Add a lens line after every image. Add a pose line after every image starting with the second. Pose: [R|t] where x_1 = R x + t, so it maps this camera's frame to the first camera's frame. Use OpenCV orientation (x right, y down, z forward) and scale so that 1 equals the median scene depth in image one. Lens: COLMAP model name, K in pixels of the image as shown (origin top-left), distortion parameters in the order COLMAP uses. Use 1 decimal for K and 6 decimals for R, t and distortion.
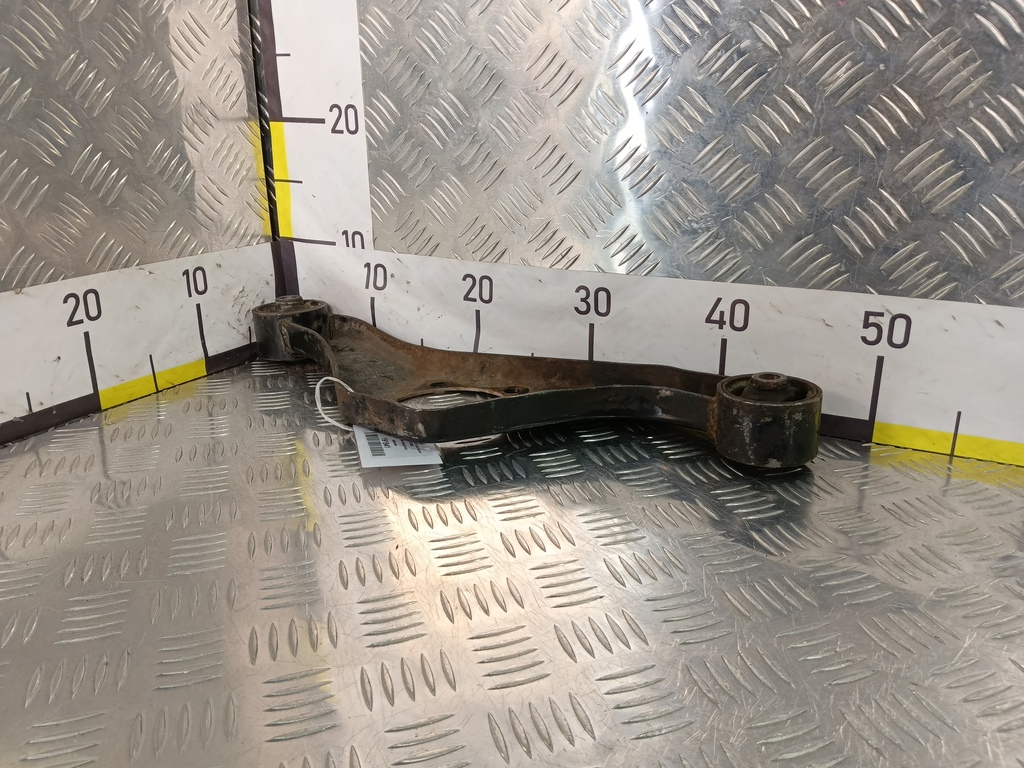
lens RADIAL K [[818.8, 0, 500.0], [0, 818.8, 386.6], [0, 0, 1]] dist [0.029868, -0.078737]
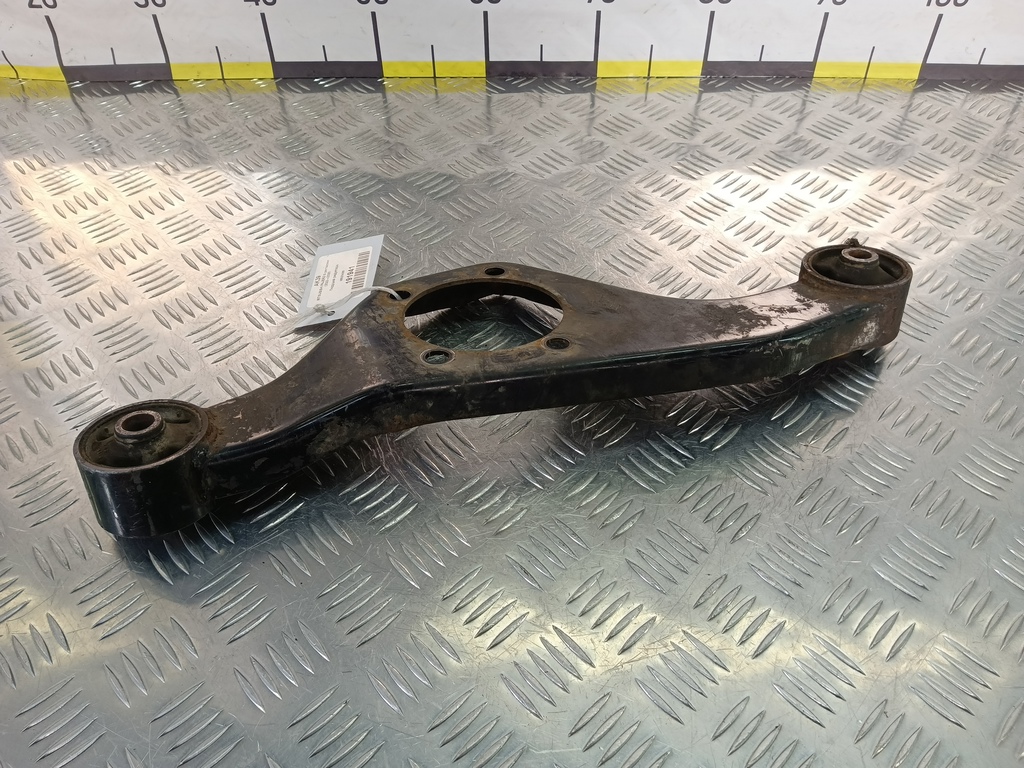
lens RADIAL K [[818.8, 0, 505.8], [0, 818.8, 381.5], [0, 0, 1]] dist [0.029868, -0.078737]
pose [[0.896488, -0.311123, 0.315455, 0.035833], [0.147159, 0.880646, 0.450341, -0.080031], [-0.417915, -0.357304, 0.835273, -0.473011]]
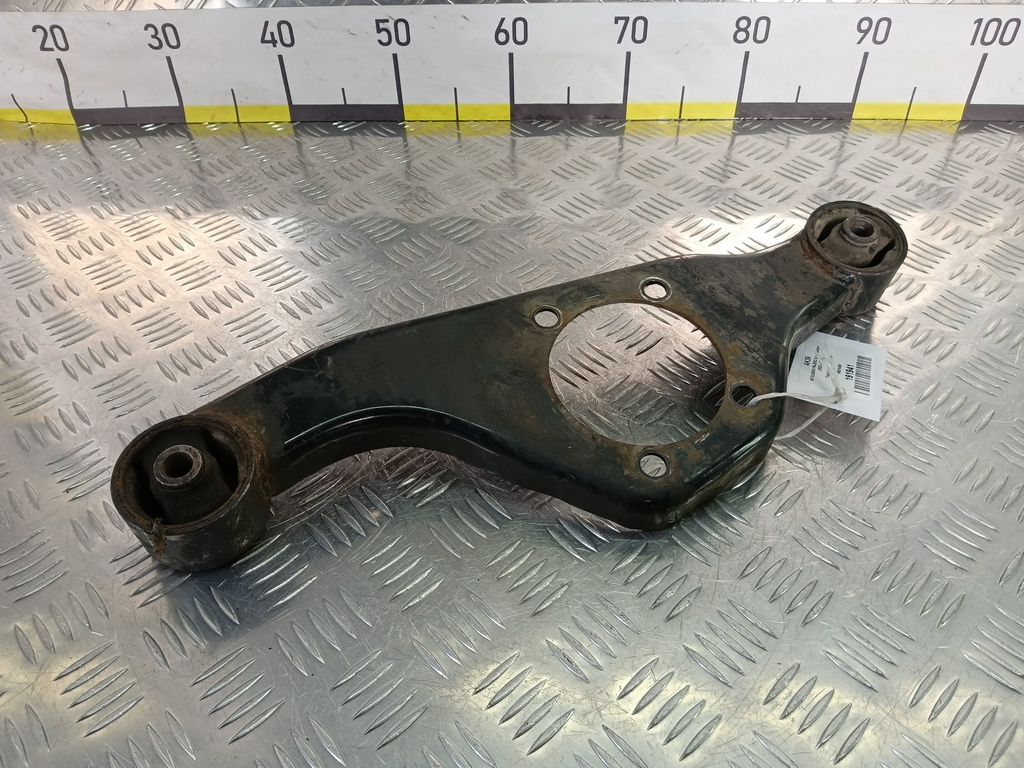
lens RADIAL K [[818.8, 0, 508.1], [0, 818.8, 388.2], [0, 0, 1]] dist [0.029868, -0.078737]
pose [[0.900433, -0.293000, 0.321516, 0.042792], [0.150884, 0.903610, 0.400903, -0.053806], [-0.407989, -0.312474, 0.857849, -0.392534]]
